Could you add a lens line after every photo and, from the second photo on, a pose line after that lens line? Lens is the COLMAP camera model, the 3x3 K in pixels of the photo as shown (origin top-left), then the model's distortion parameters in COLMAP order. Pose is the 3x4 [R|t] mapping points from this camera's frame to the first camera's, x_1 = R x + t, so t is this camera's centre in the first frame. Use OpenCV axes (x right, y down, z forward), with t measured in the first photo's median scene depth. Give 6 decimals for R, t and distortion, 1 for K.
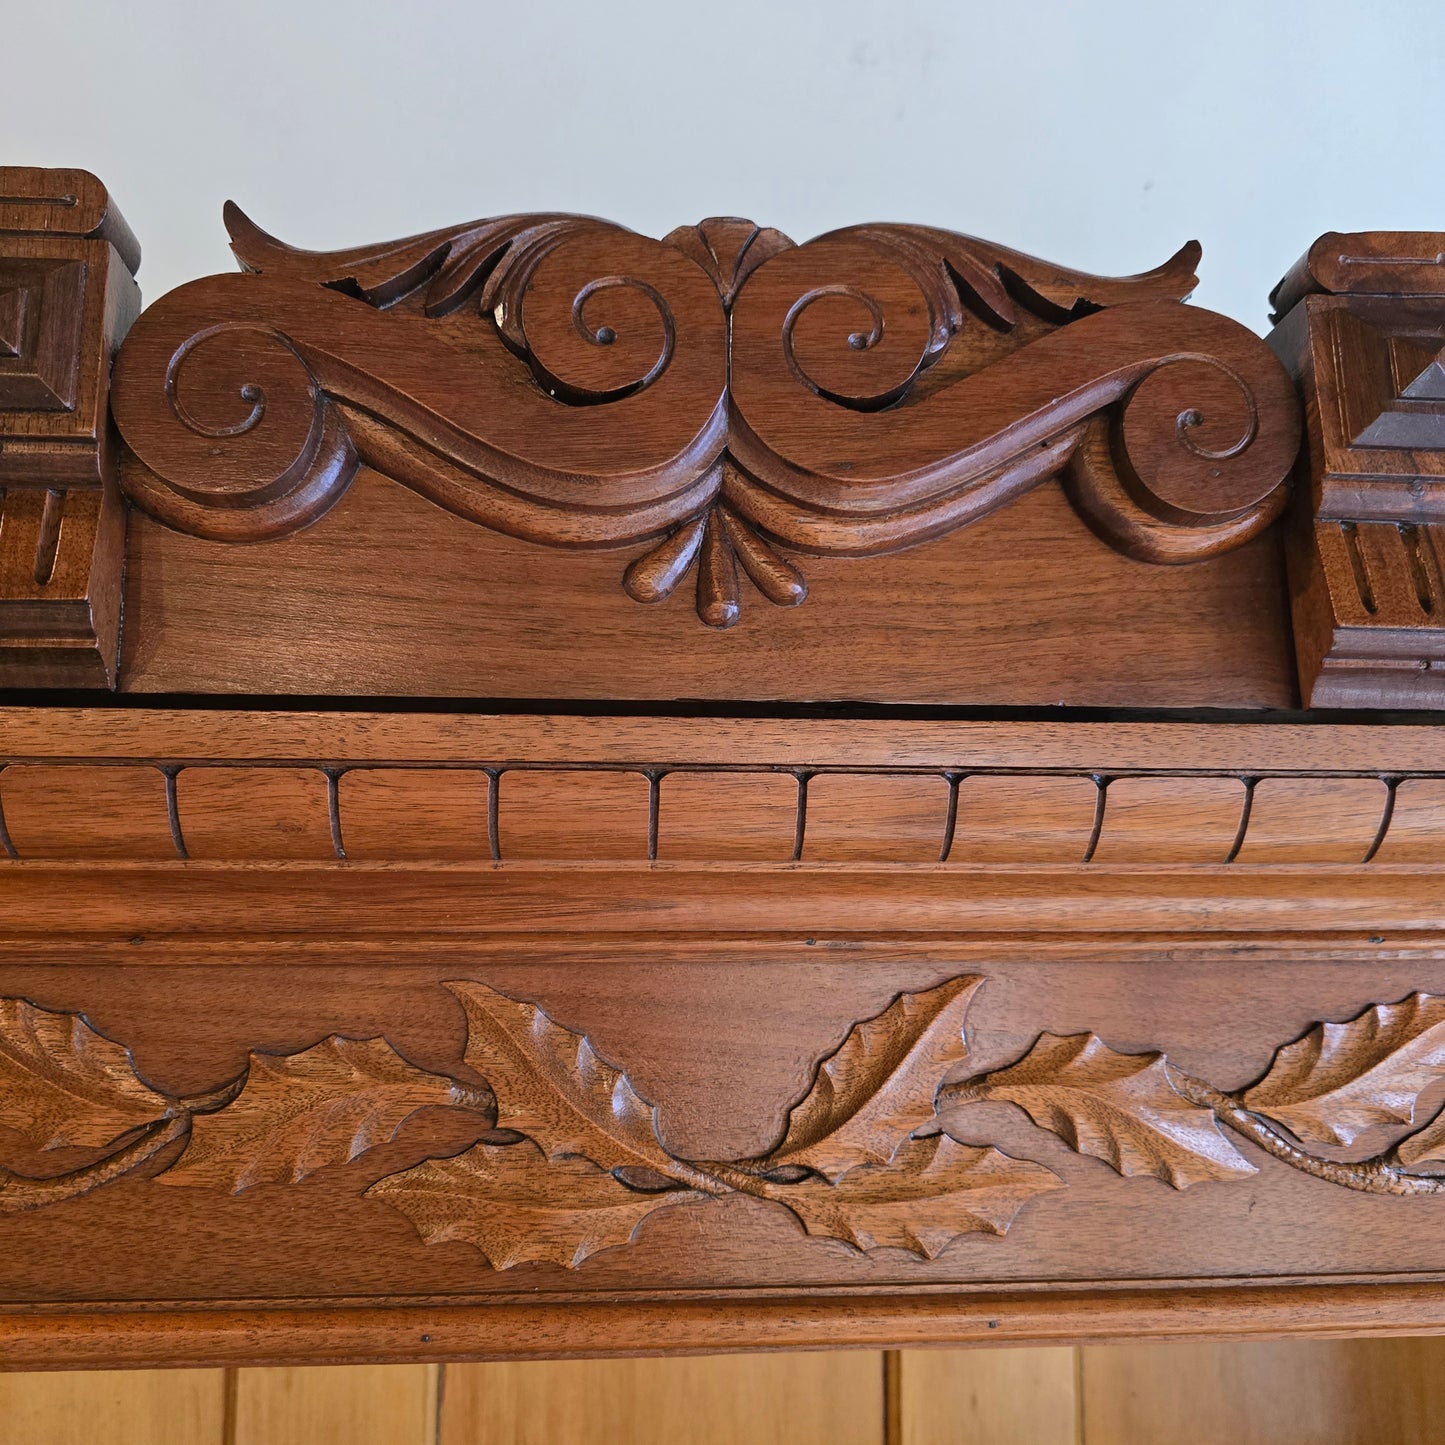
lens RADIAL K [[1281.3, 0, 723.6], [0, 1281.3, 719.9], [0, 0, 1]] dist [0.041345, -0.051481]
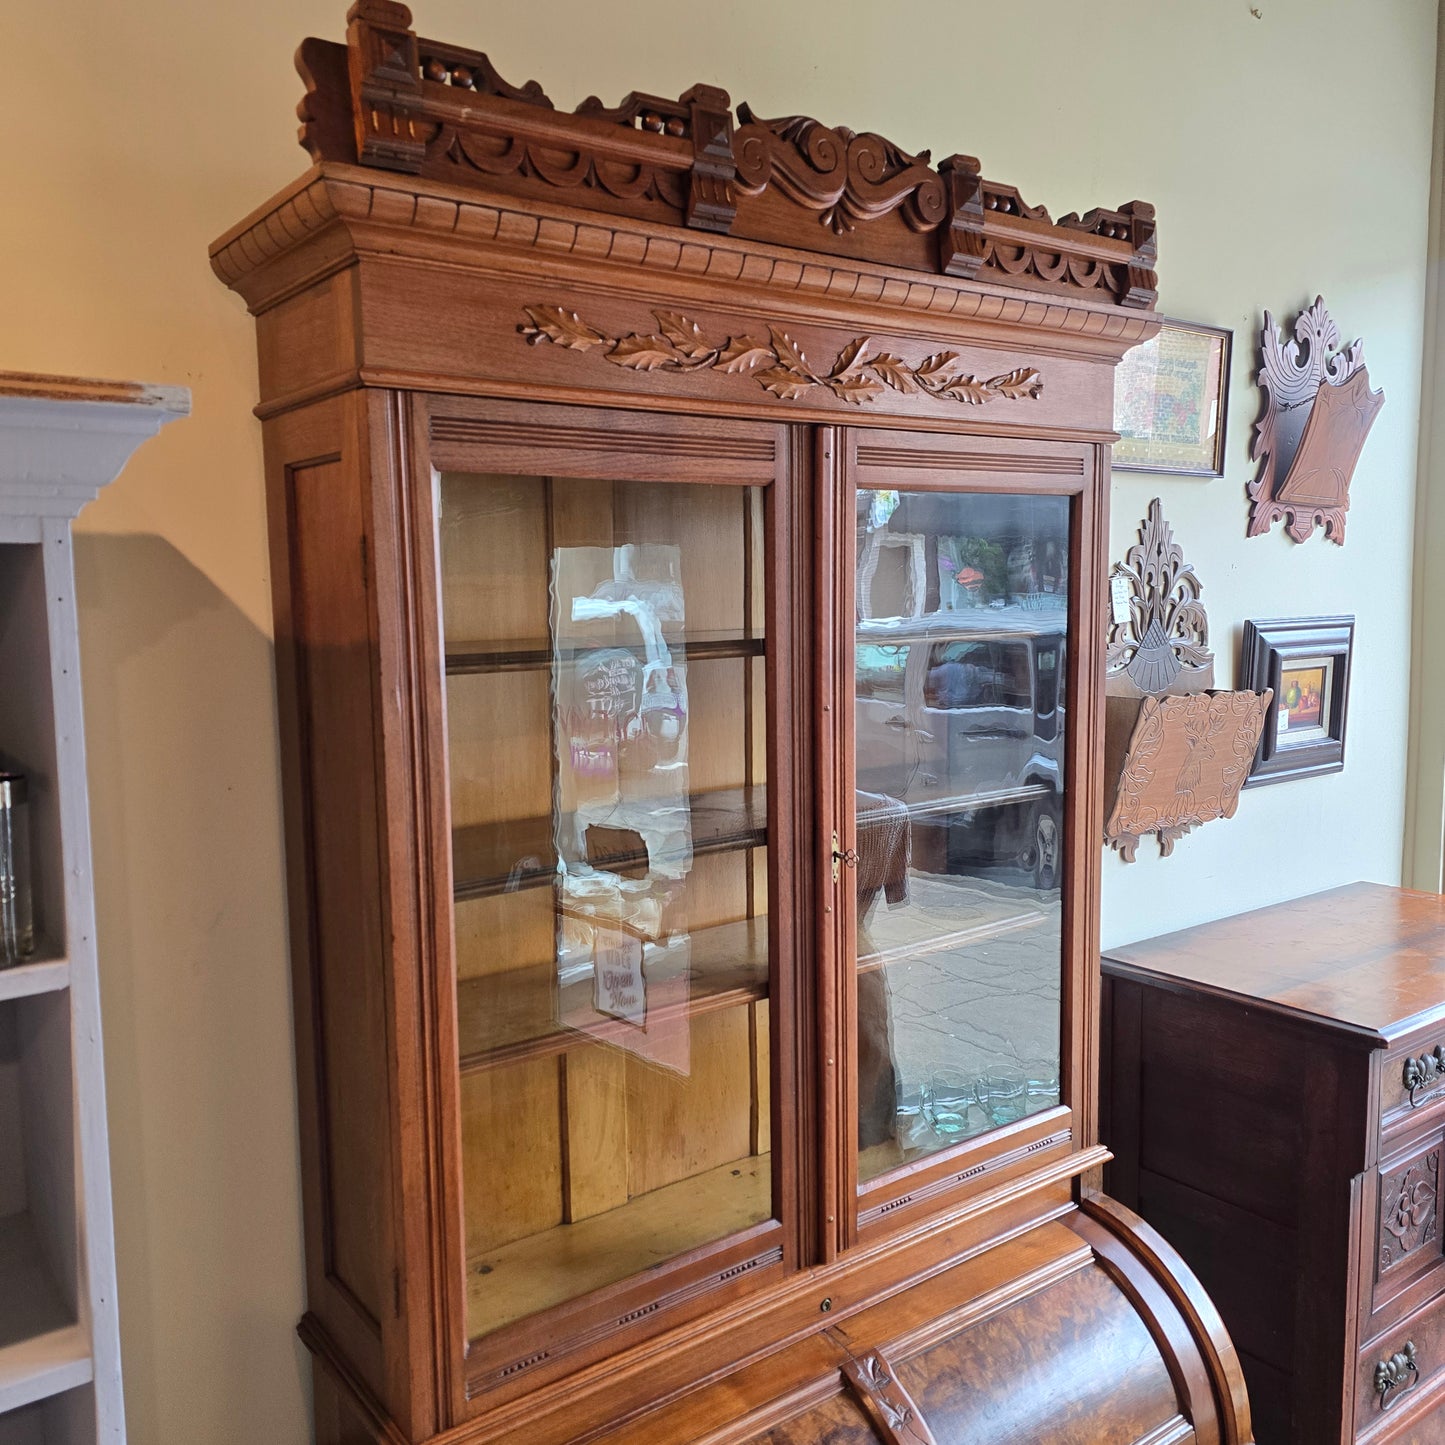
lens RADIAL K [[1281.3, 0, 727.0], [0, 1281.3, 721.8], [0, 0, 1]] dist [0.041345, -0.051481]
pose [[0.847988, -0.076284, 0.524497, -2.498865], [-0.052546, 0.972613, 0.226413, 0.506323], [-0.527404, -0.219555, 0.820756, -2.446030]]
